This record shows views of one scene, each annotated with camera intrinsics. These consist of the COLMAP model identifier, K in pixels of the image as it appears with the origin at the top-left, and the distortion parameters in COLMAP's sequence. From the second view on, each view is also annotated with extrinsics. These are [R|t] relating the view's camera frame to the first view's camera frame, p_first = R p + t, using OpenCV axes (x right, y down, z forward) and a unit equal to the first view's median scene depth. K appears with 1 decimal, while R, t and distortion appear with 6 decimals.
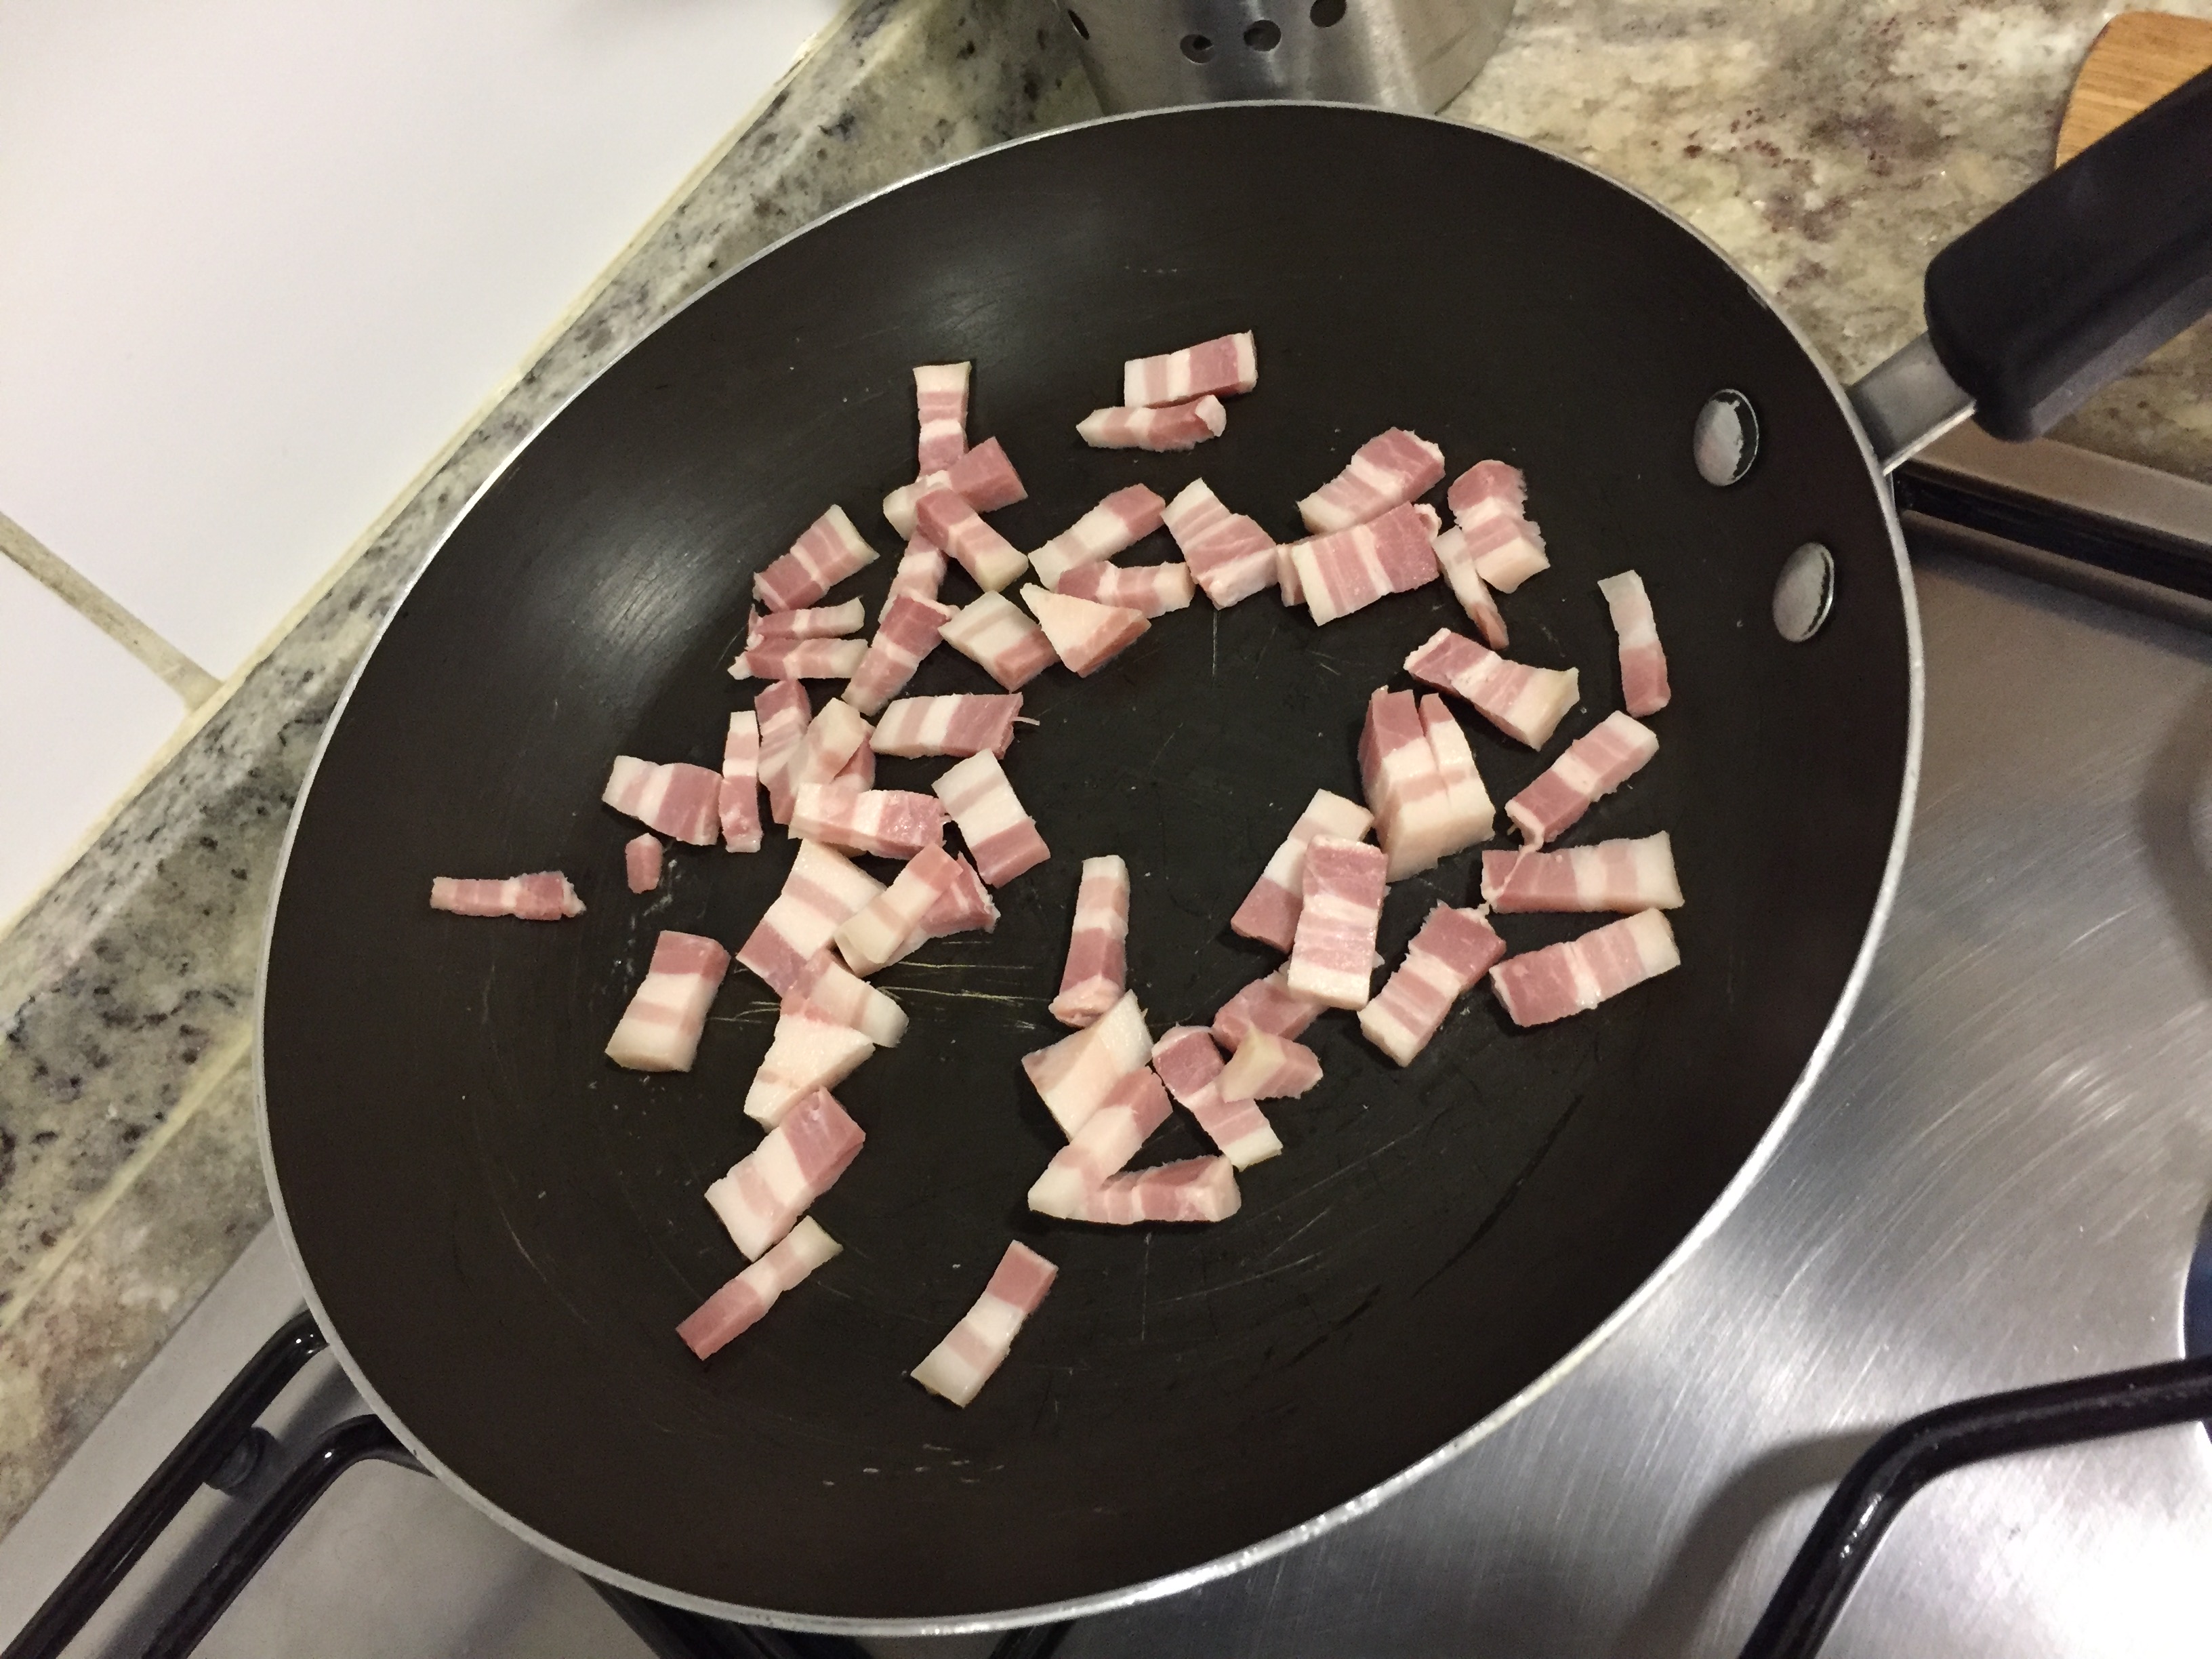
lens RADIAL K [[1904.5, 0, 1103.2], [0, 1904.5, 812.3], [0, 0, 1]] dist [0.027194, -0.078465]
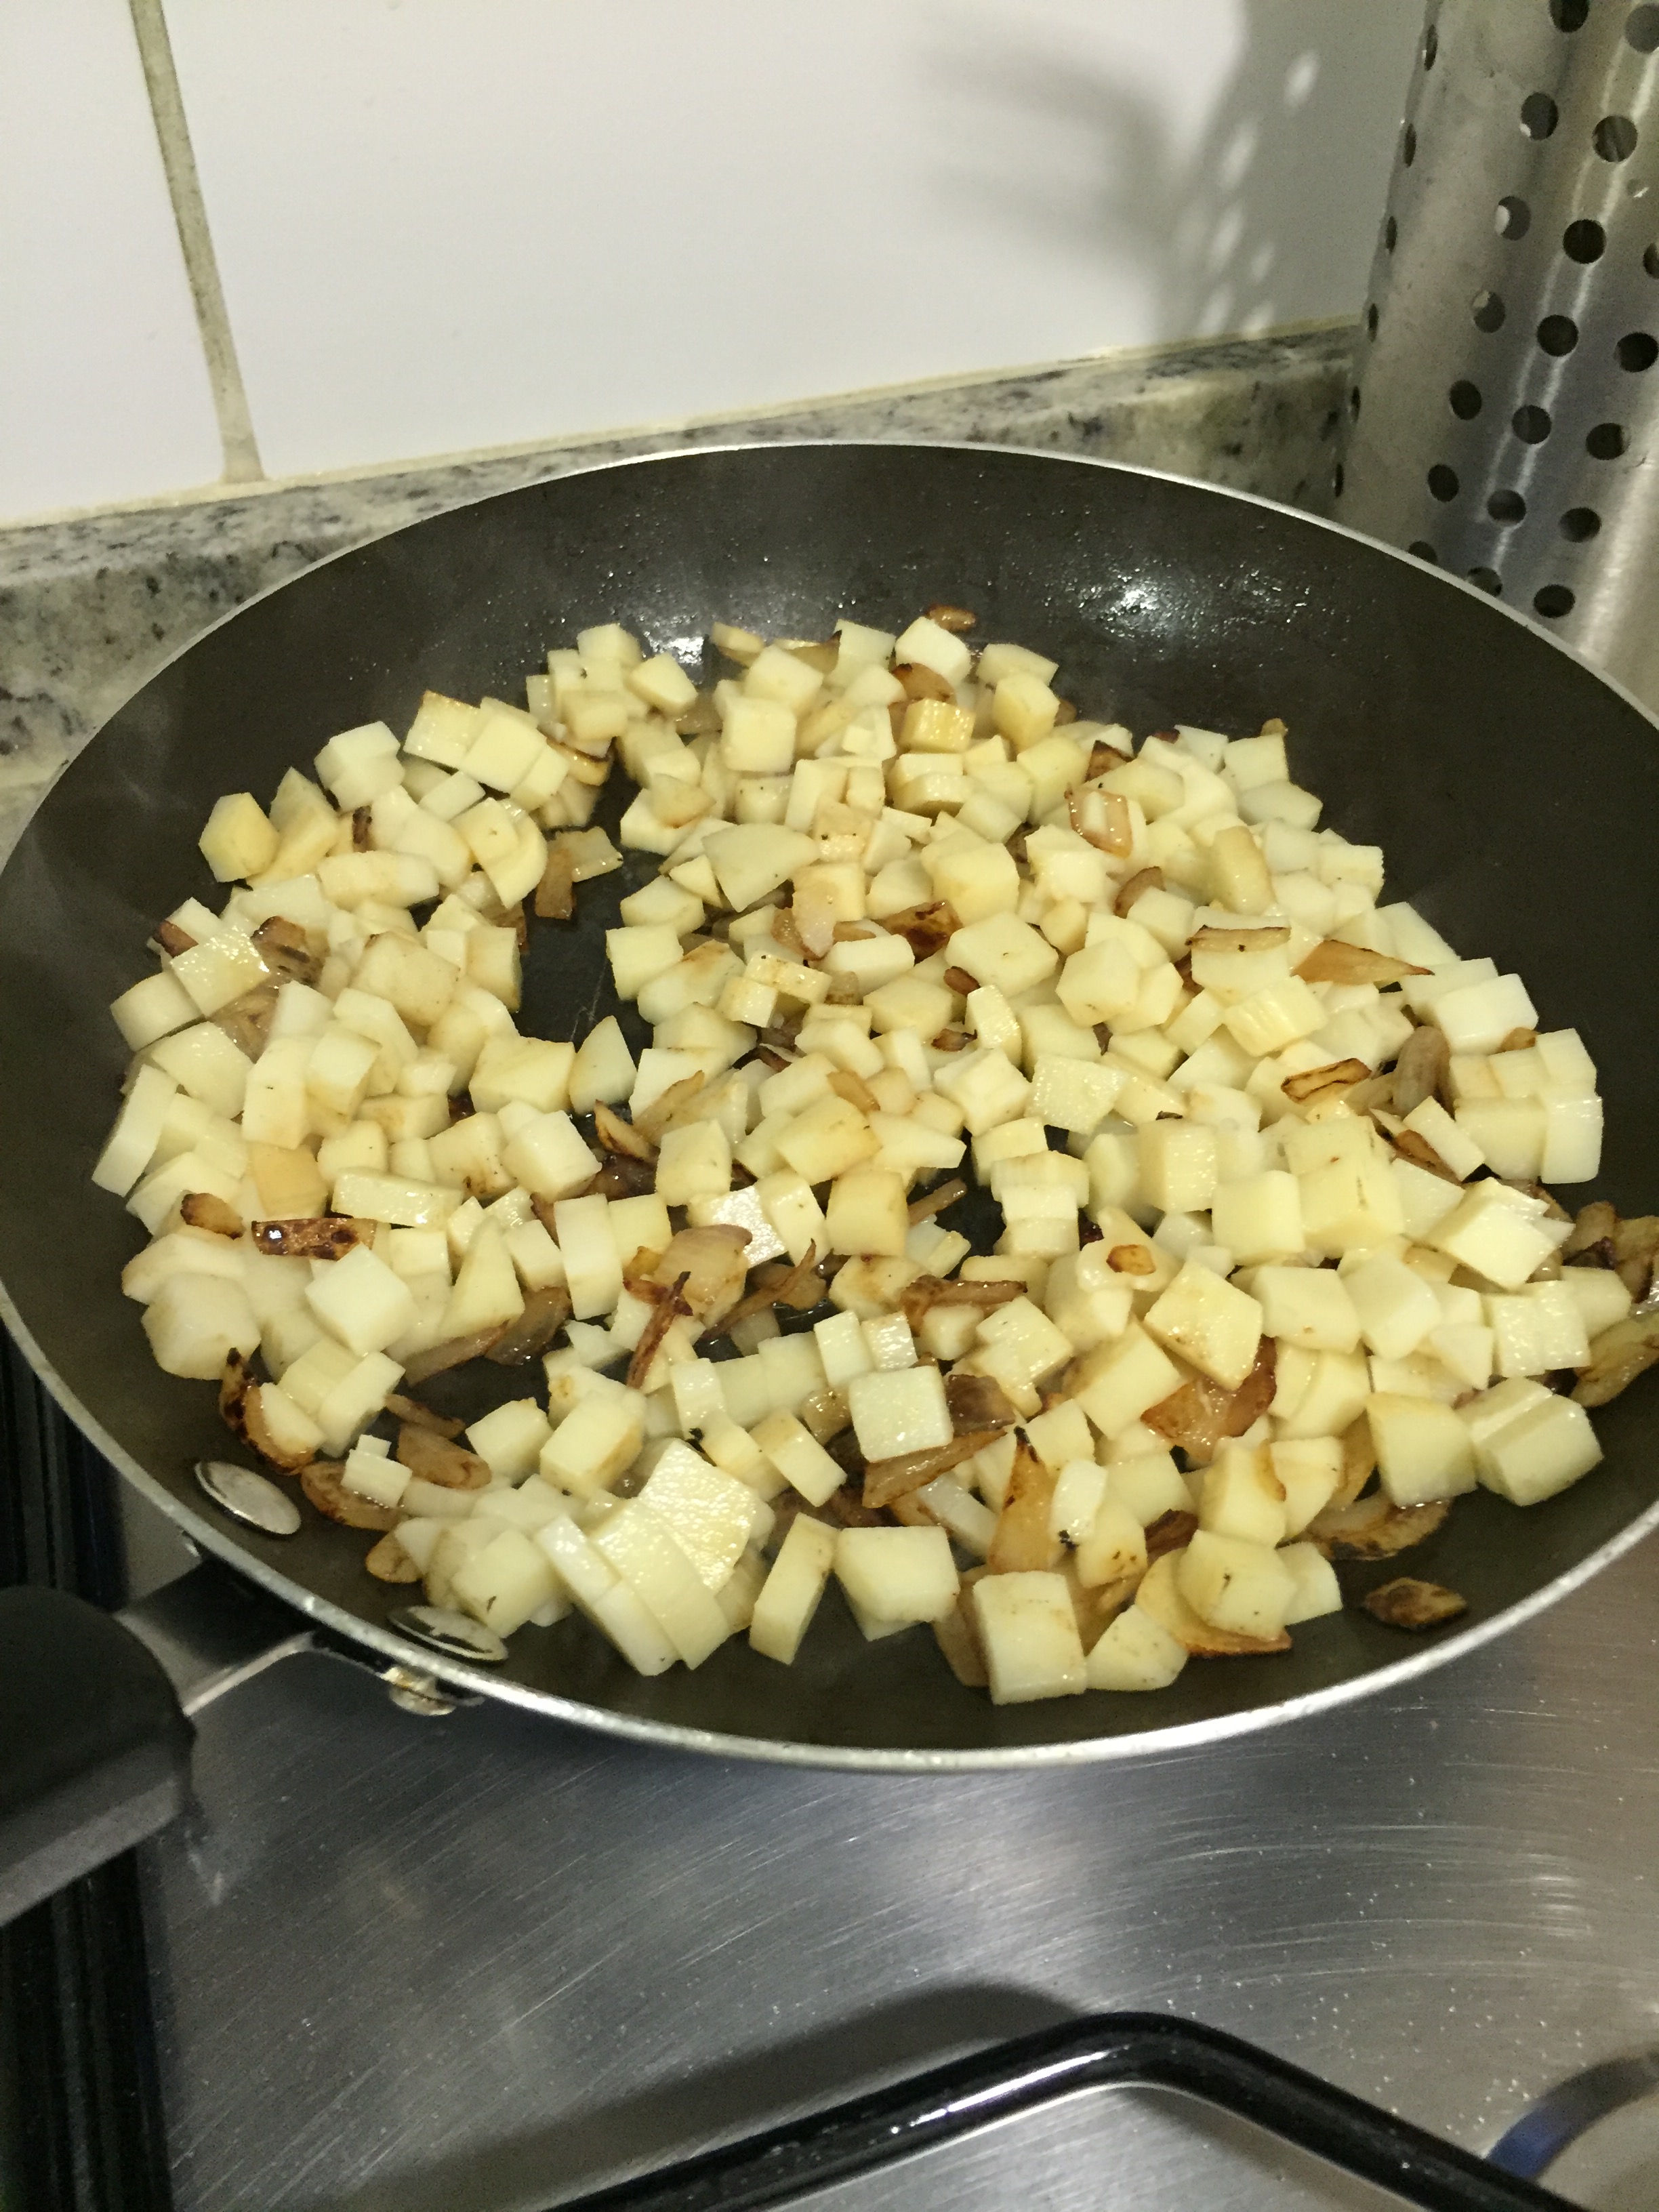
lens RADIAL K [[1904.5, 0, 837.7], [0, 1904.5, 1106.2], [0, 0, 1]] dist [0.027194, -0.078465]
pose [[0.792260, 0.602542, -0.096269, 0.078123], [-0.609394, 0.789352, -0.074586, 0.085890], [0.031049, 0.117757, 0.992557, 0.042542]]
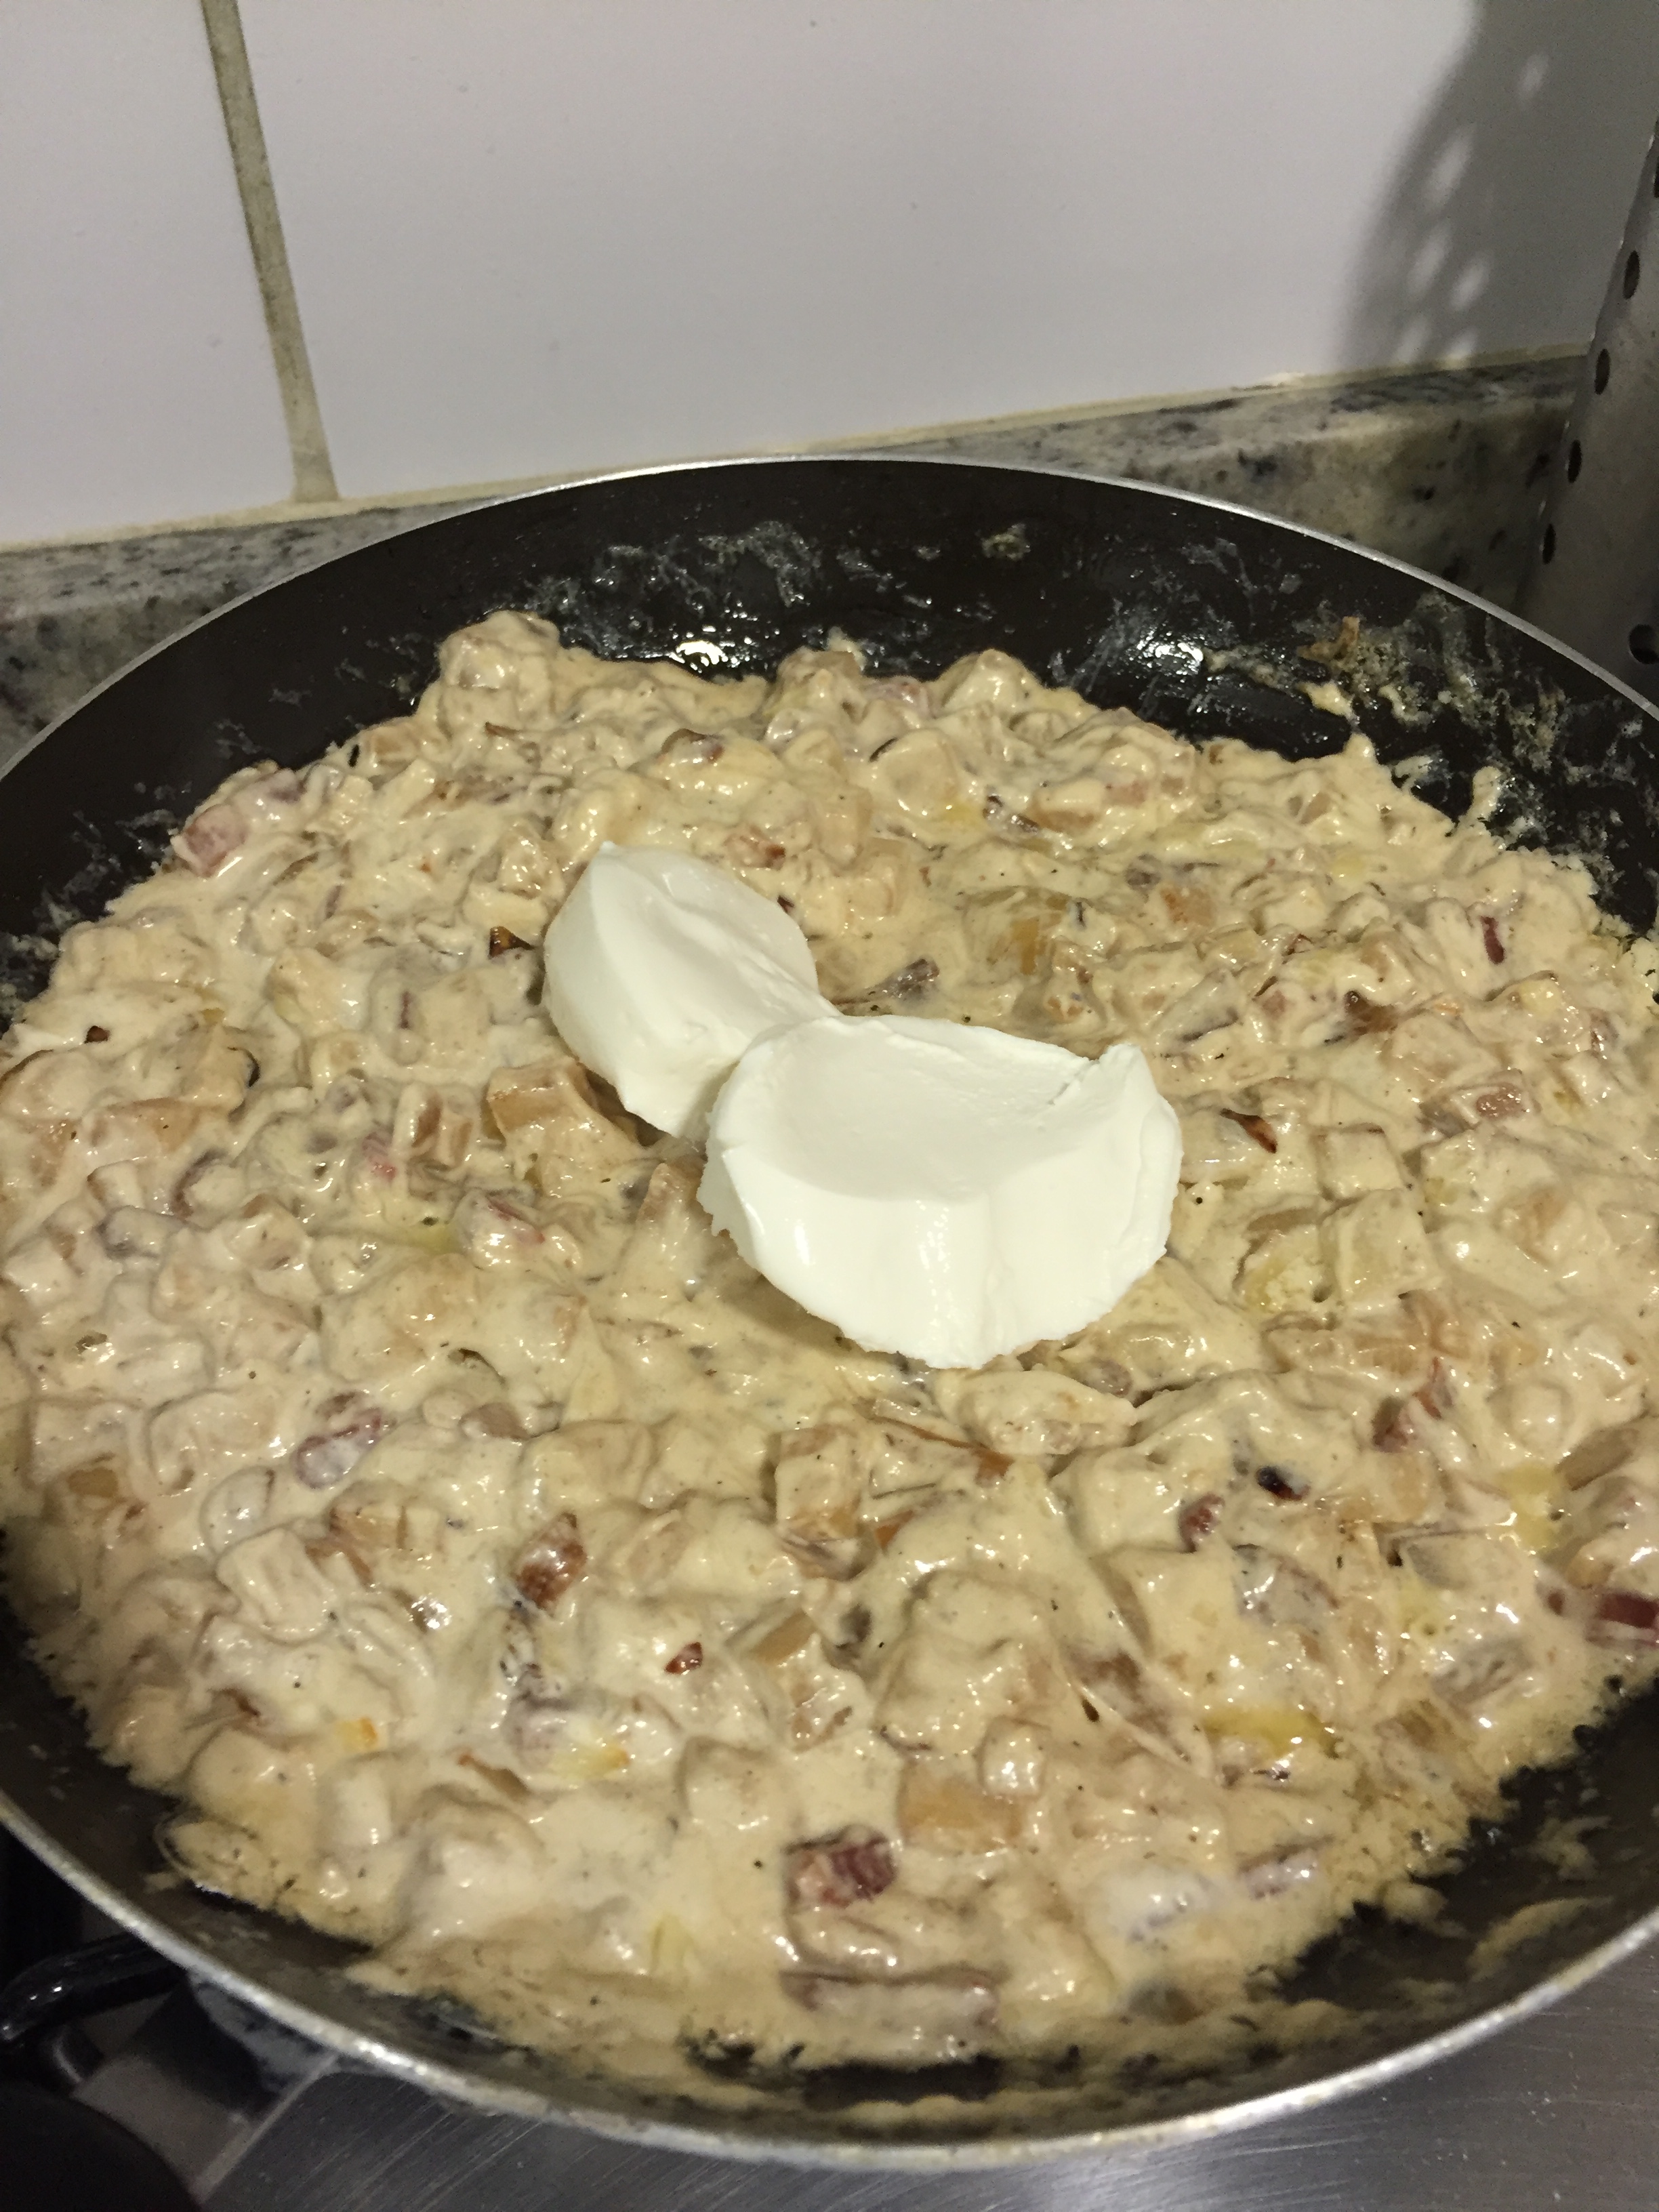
lens RADIAL K [[1904.5, 0, 838.3], [0, 1904.5, 1091.2], [0, 0, 1]] dist [0.027194, -0.078465]
pose [[0.749783, 0.648592, -0.130975, 0.023539], [-0.655836, 0.754710, -0.017071, 0.005380], [0.087776, 0.098697, 0.991239, 0.140063]]
